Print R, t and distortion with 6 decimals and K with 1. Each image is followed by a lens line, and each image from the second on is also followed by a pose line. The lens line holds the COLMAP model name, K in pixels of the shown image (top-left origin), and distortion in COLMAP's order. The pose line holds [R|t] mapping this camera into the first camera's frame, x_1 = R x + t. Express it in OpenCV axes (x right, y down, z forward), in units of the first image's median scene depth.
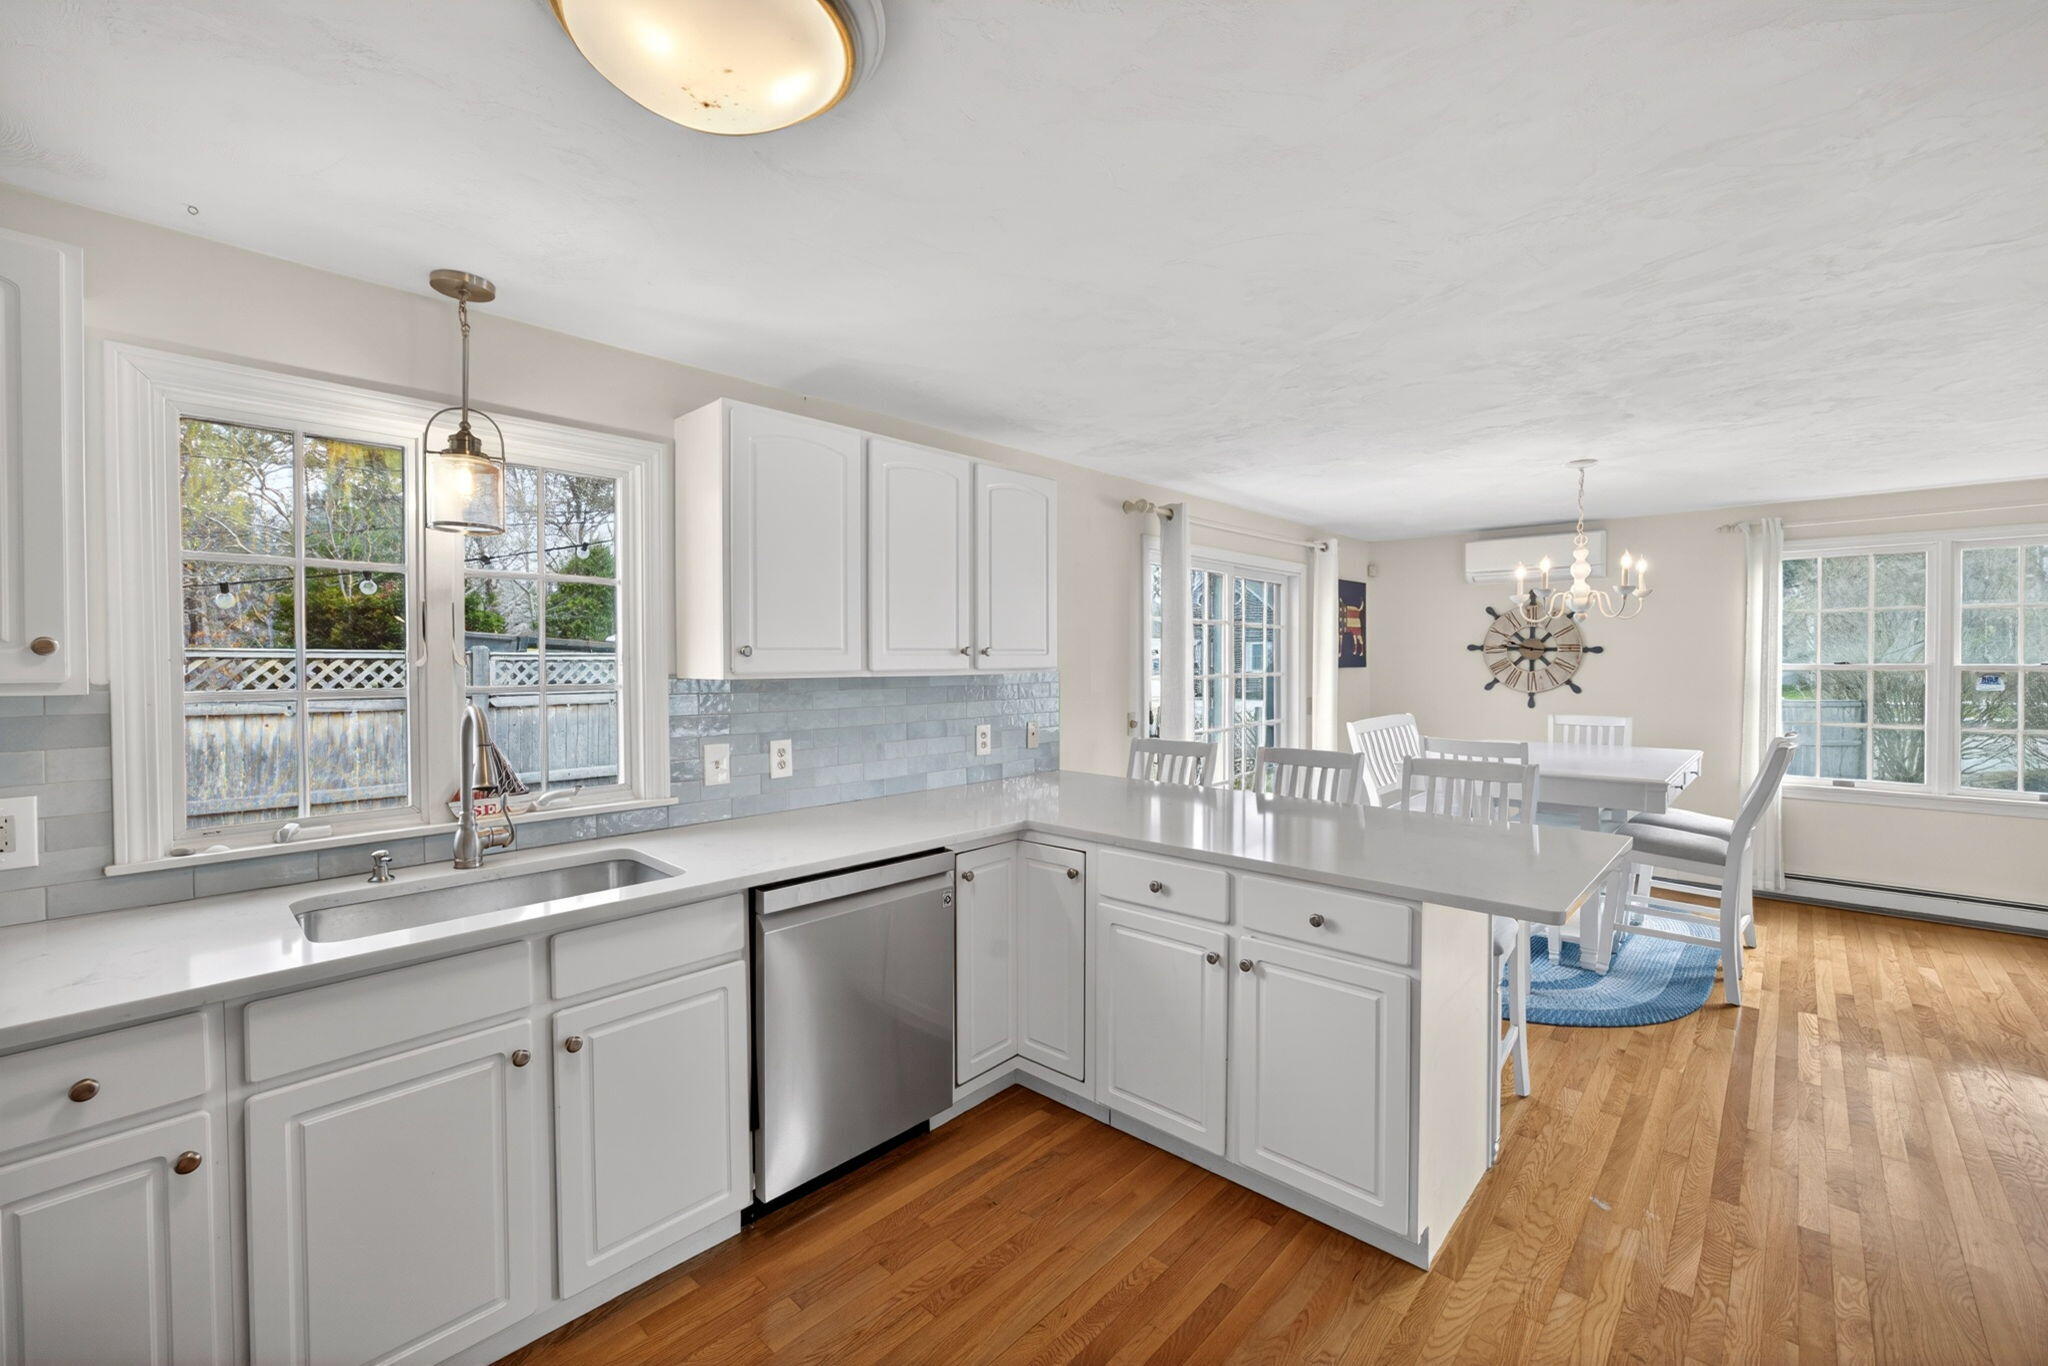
lens RADIAL K [[863.9, 0, 1024.0], [0, 863.9, 683.0], [0, 0, 1]] dist [-0.000694, 0.000058]
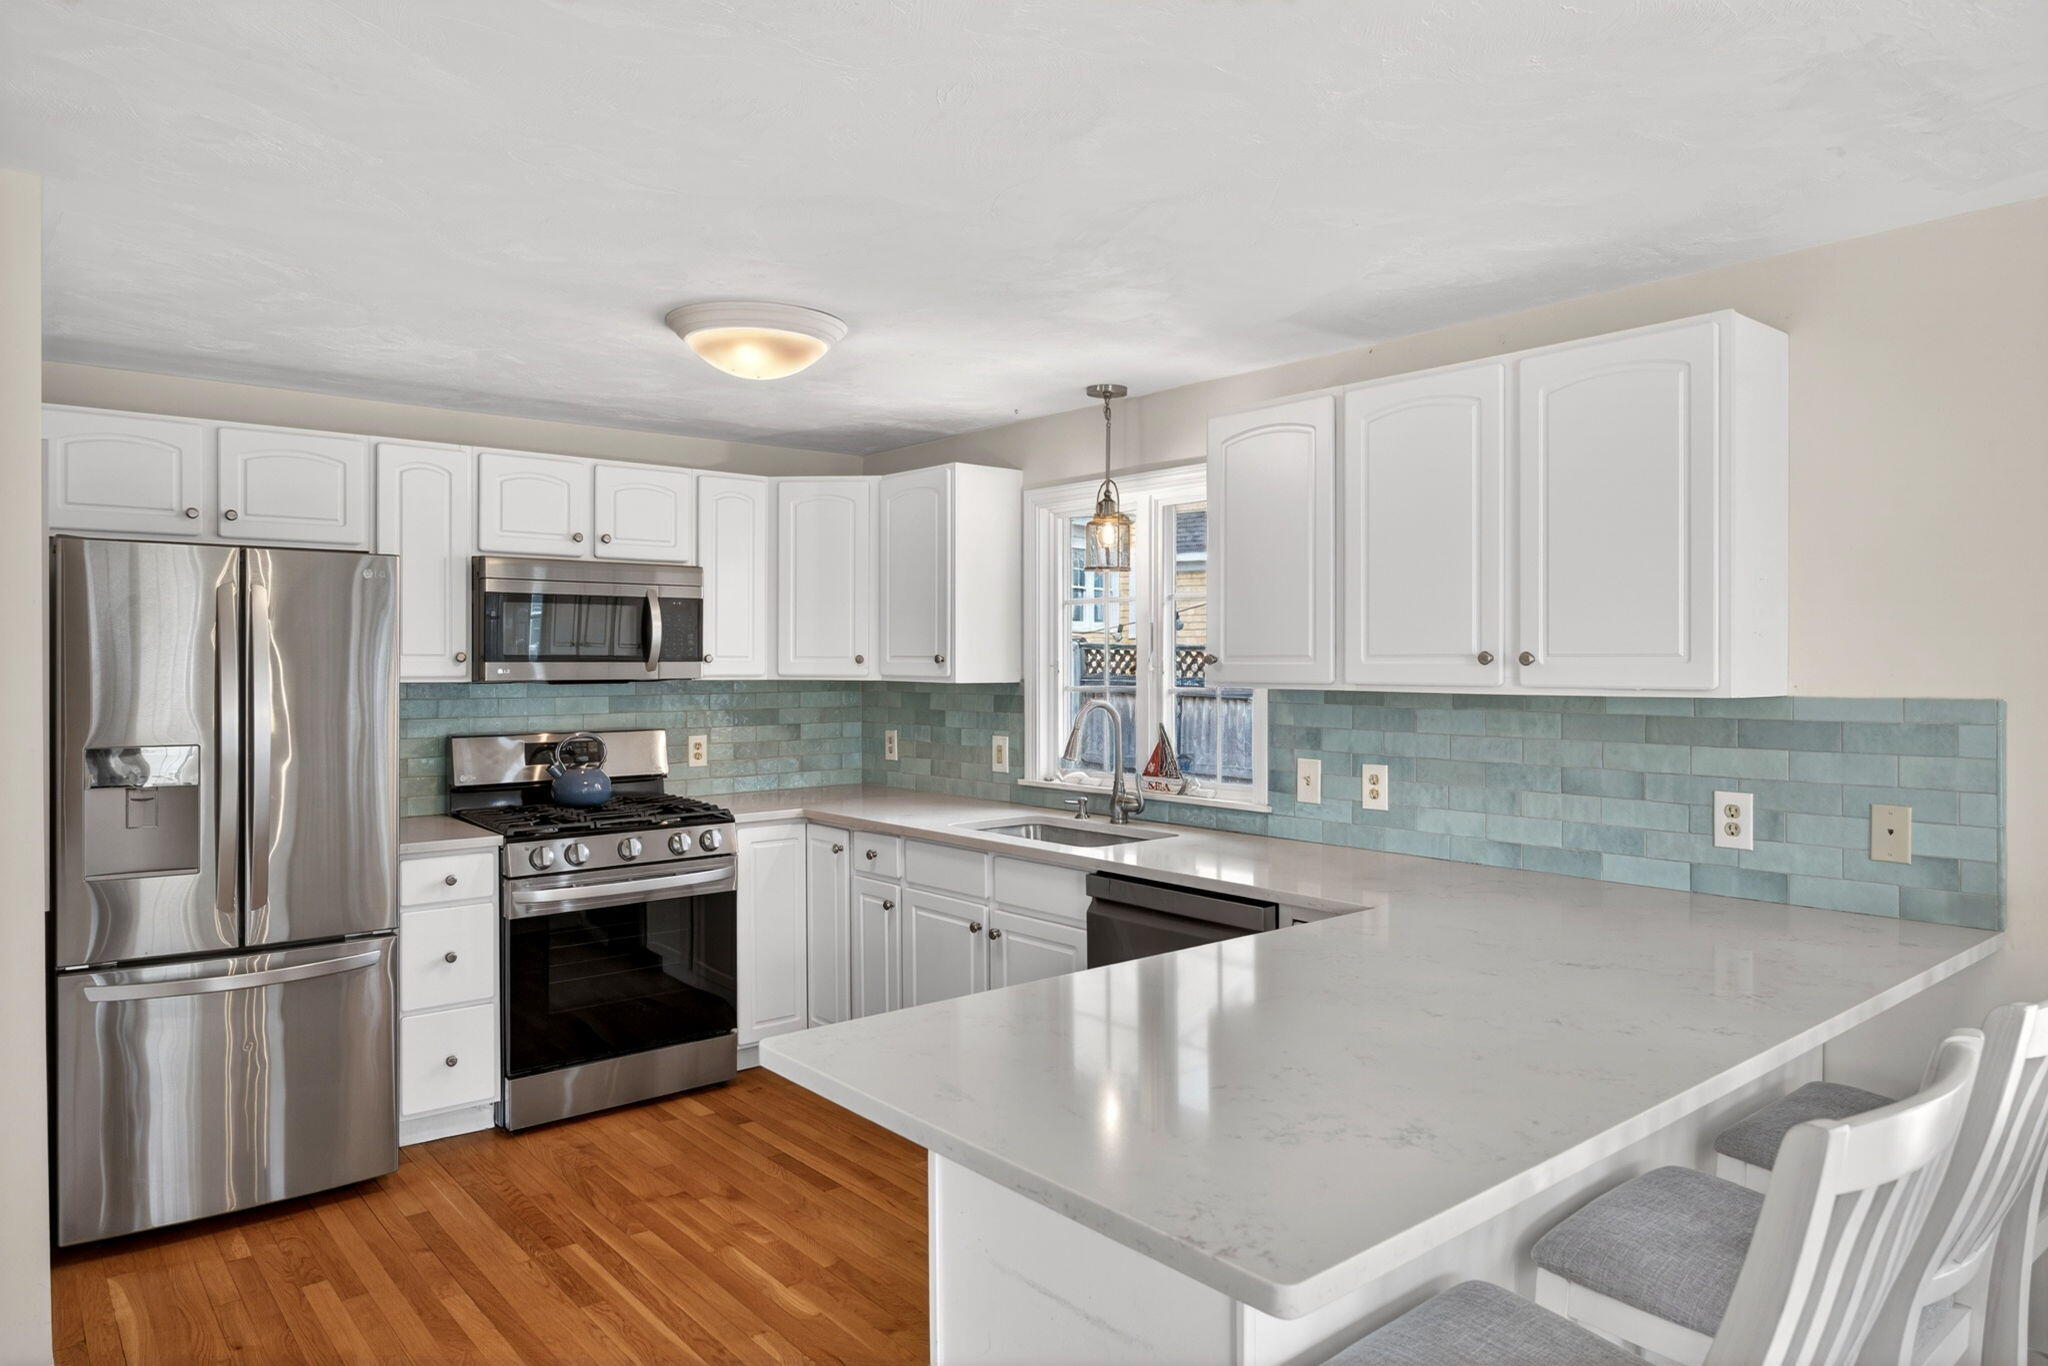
lens RADIAL K [[1289.5, 0, 1024.0], [0, 1289.5, 683.0], [0, 0, 1]] dist [-0.005266, 0.002547]
pose [[-0.143021, 0.017611, -0.989563, 0.899740], [-0.026813, 0.999406, 0.021661, -0.028022], [0.989356, 0.029631, -0.142464, 0.753152]]
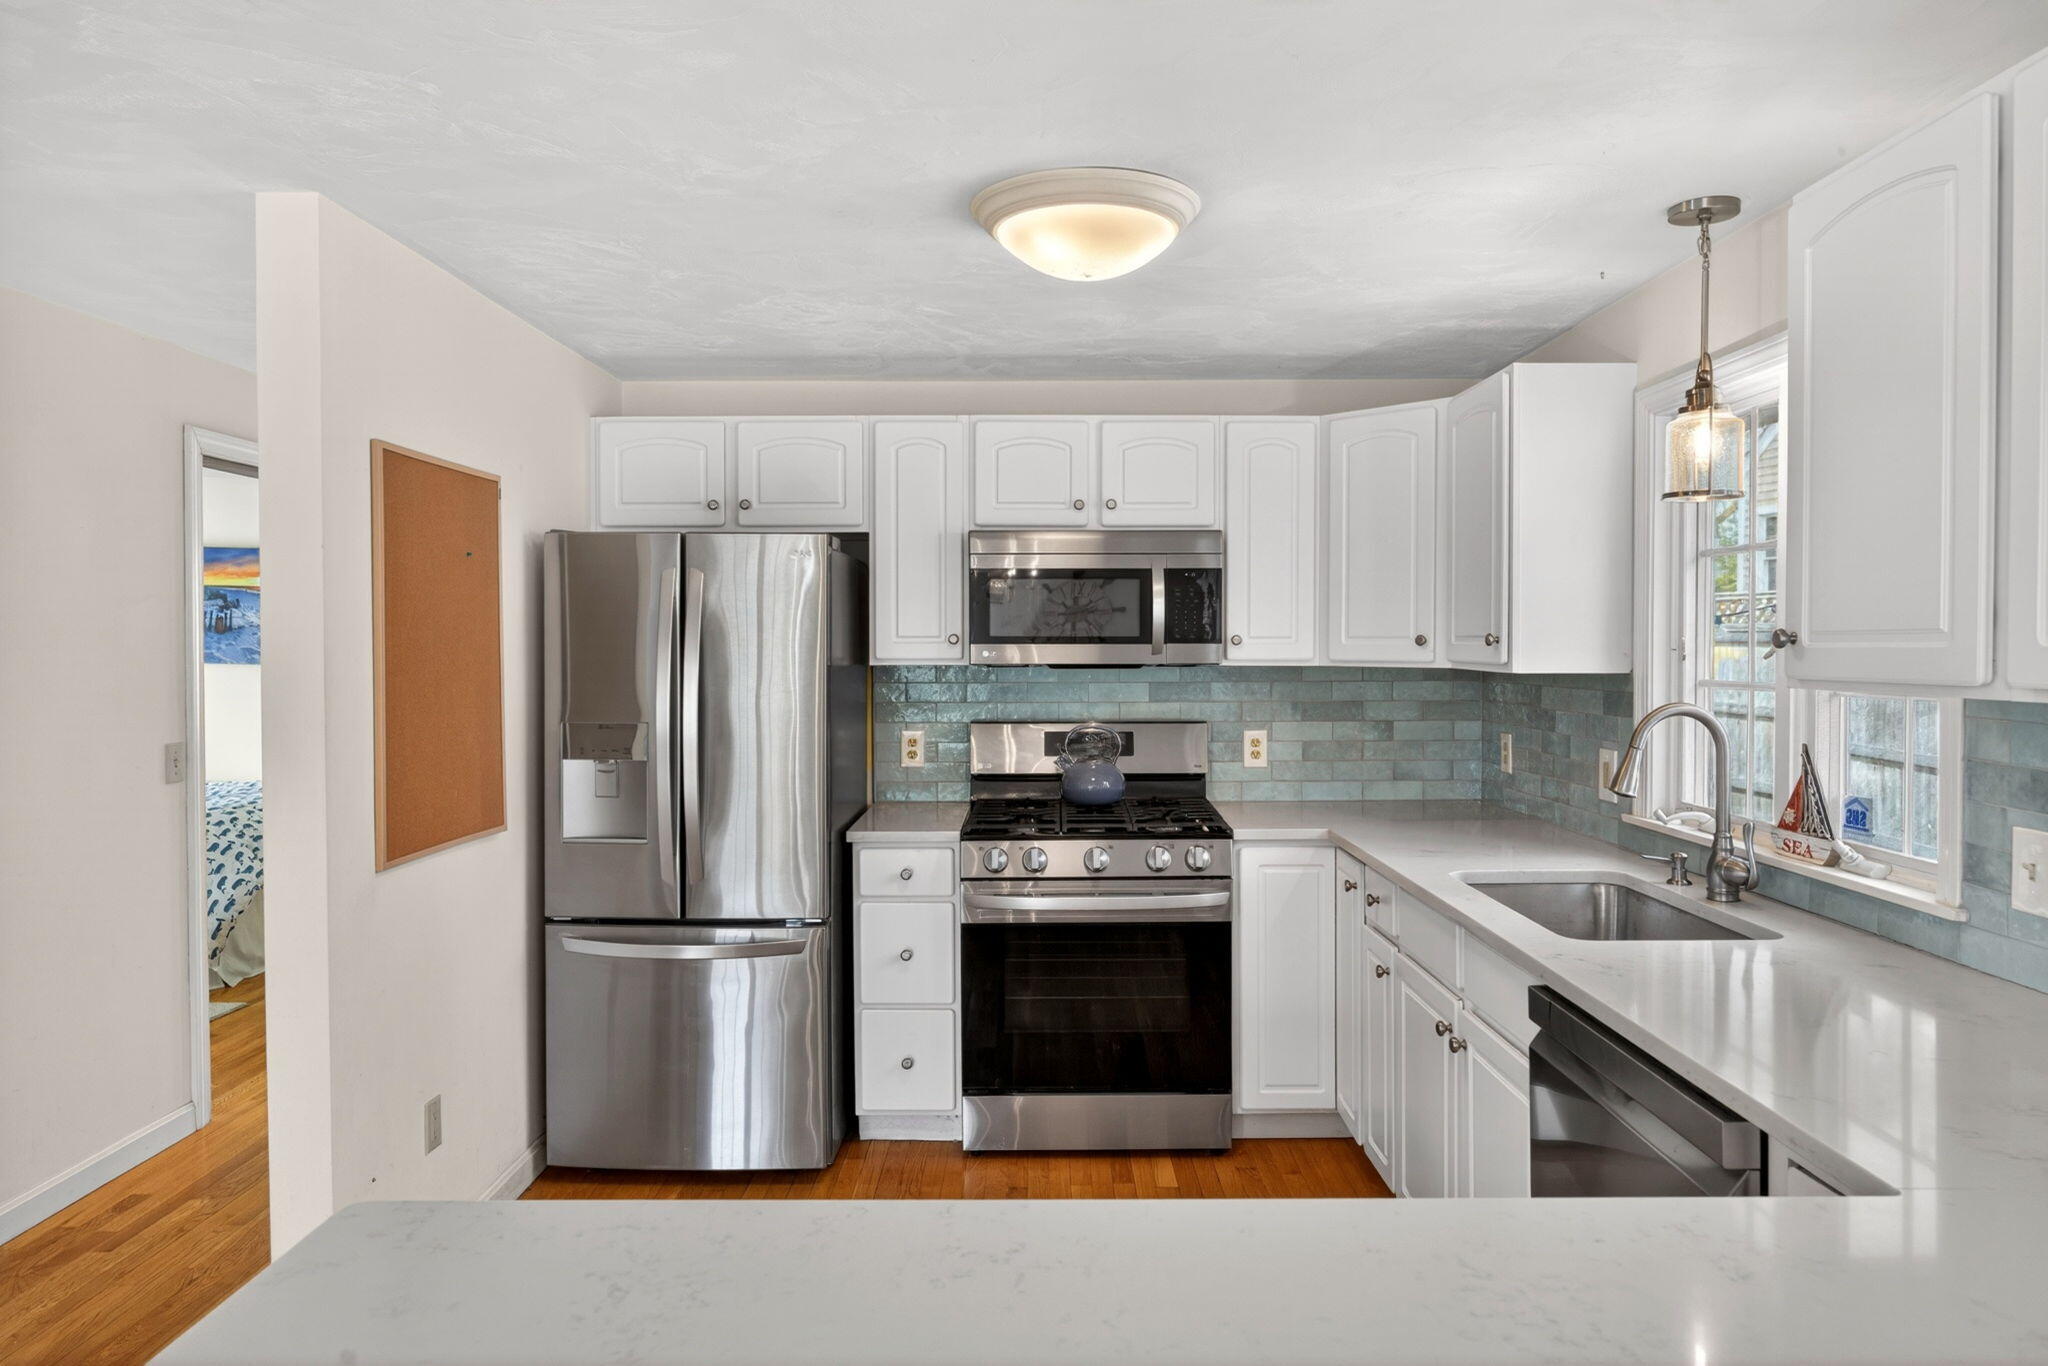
lens RADIAL K [[1289.5, 0, 1024.0], [0, 1289.5, 683.0], [0, 0, 1]] dist [-0.005266, 0.002547]
pose [[-0.744142, 0.022186, -0.667653, 0.460574], [-0.016423, 0.998539, 0.051486, -0.033465], [0.667819, 0.049278, -0.742690, 0.974072]]
